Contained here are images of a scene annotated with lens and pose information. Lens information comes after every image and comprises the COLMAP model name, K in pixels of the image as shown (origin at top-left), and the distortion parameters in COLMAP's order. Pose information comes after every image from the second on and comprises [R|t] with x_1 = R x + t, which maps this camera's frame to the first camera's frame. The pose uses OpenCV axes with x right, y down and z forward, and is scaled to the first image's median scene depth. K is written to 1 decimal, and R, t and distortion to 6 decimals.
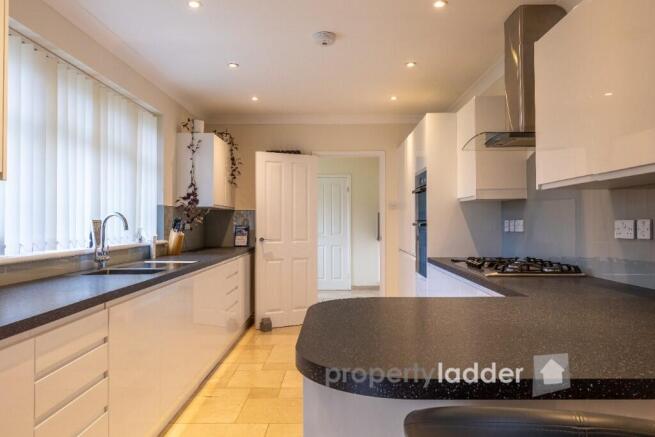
lens RADIAL K [[485.2, 0, 327.5], [0, 485.2, 218.5], [0, 0, 1]] dist [0.001863, 0.000478]
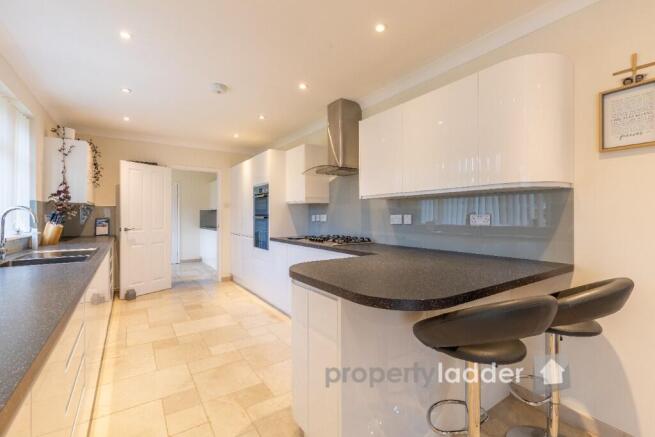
lens RADIAL K [[294.8, 0, 327.5], [0, 294.8, 218.5], [0, 0, 1]] dist [0.000584, -0.000053]
pose [[0.818745, -0.004622, 0.574138, -0.168733], [-0.004811, 0.999877, 0.014910, 0.000597], [-0.574137, -0.014970, 0.818623, 0.061852]]
